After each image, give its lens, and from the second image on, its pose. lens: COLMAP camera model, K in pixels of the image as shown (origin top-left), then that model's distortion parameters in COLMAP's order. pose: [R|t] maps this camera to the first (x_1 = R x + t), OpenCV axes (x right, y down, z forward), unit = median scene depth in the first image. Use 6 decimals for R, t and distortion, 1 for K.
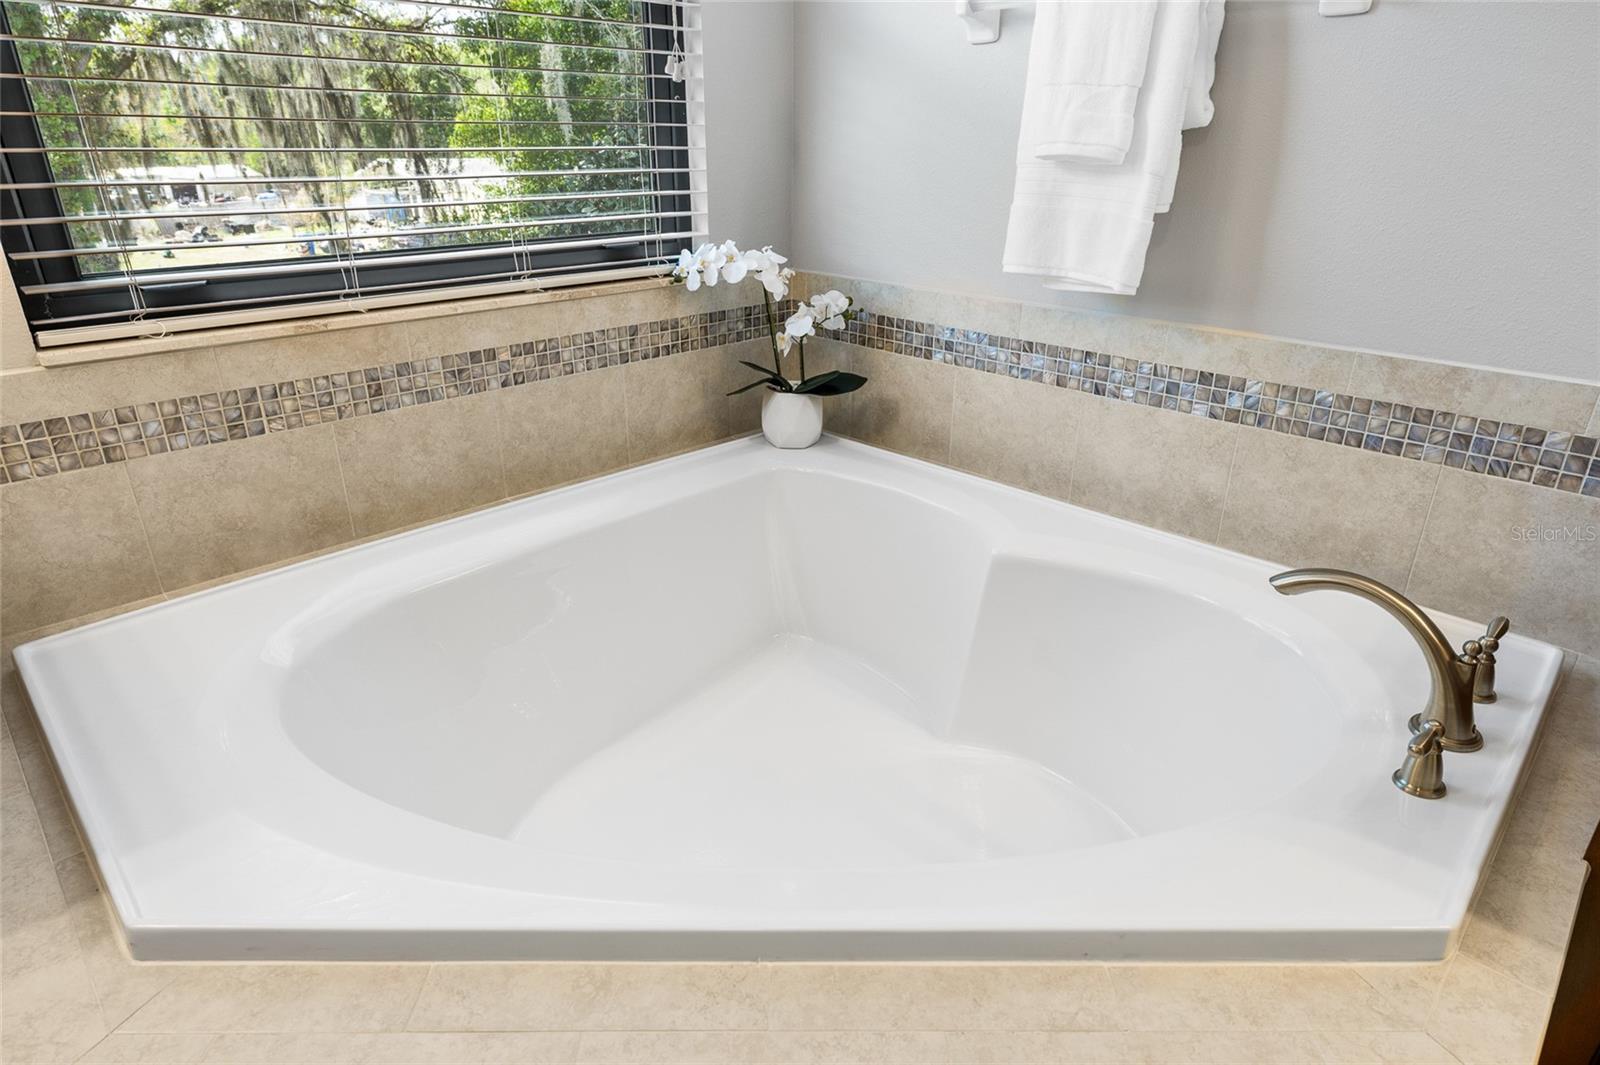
lens RADIAL K [[909.8, 0, 800.1], [0, 909.8, 533.3], [0, 0, 1]] dist [0.003767, 0.000092]
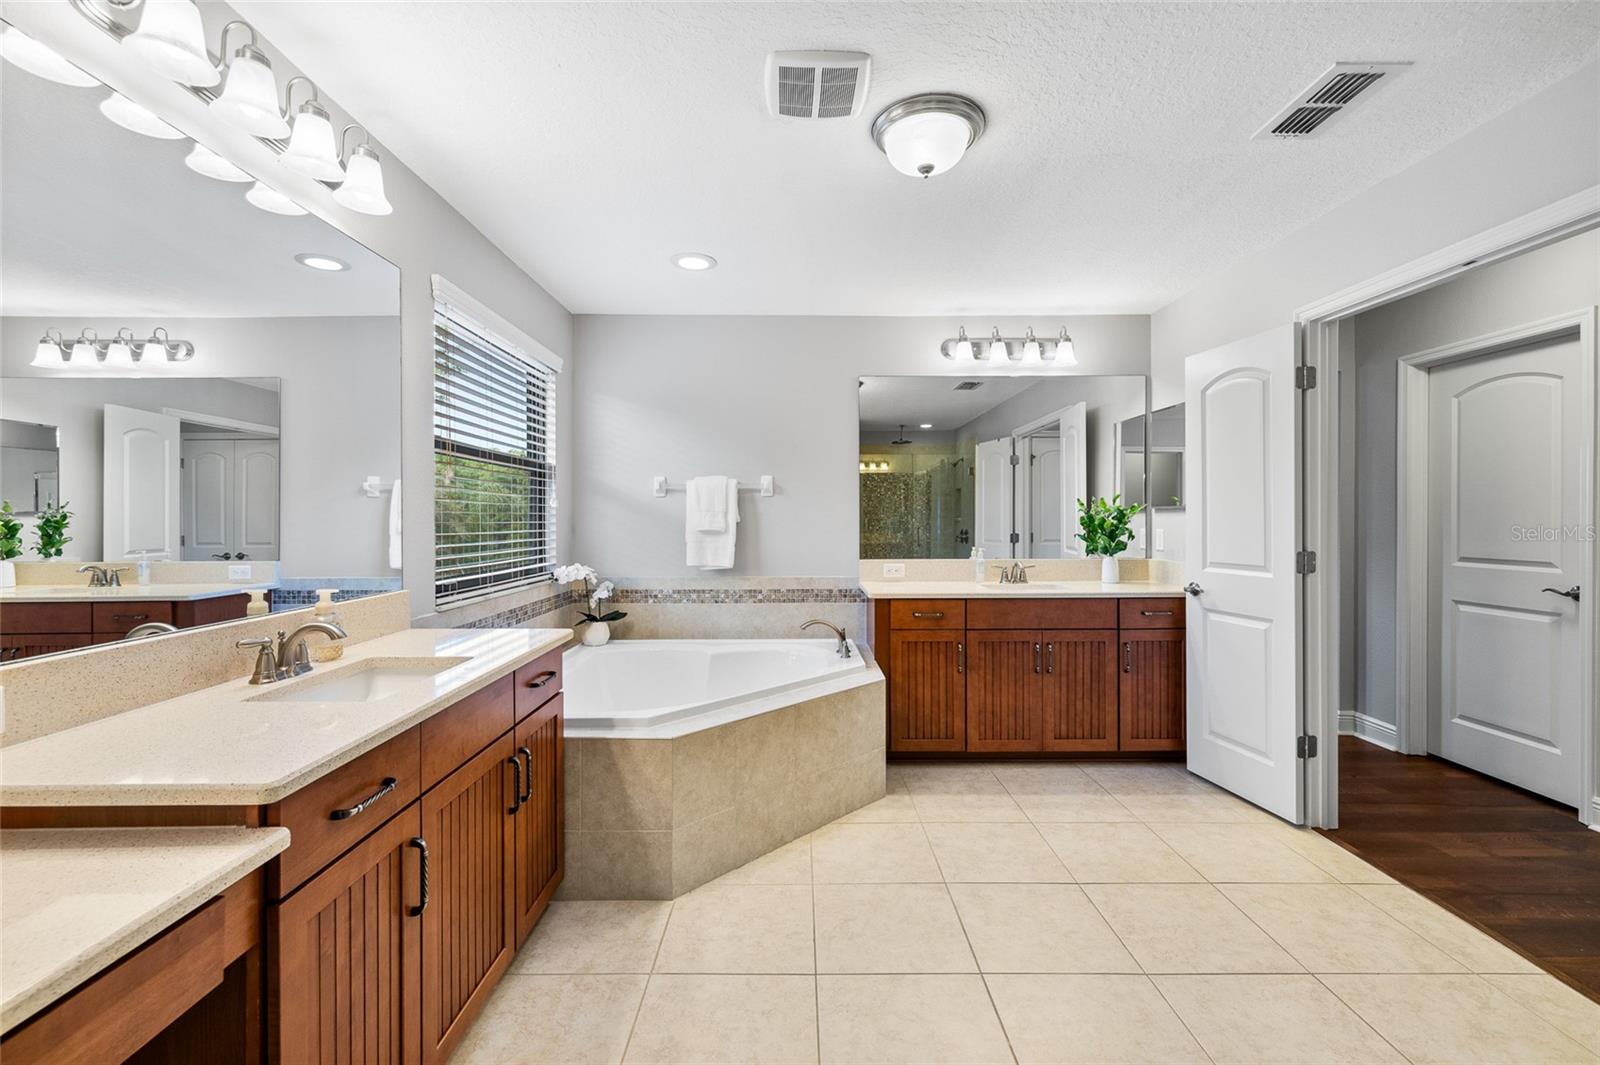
lens RADIAL K [[675.7, 0, 798.8], [0, 675.7, 525.7], [0, 0, 1]] dist [0.000292, 0.000151]
pose [[0.707809, -0.013341, 0.706278, -1.046535], [0.289485, 0.917490, -0.272782, 0.298819], [-0.644364, 0.397534, 0.653270, -0.733236]]
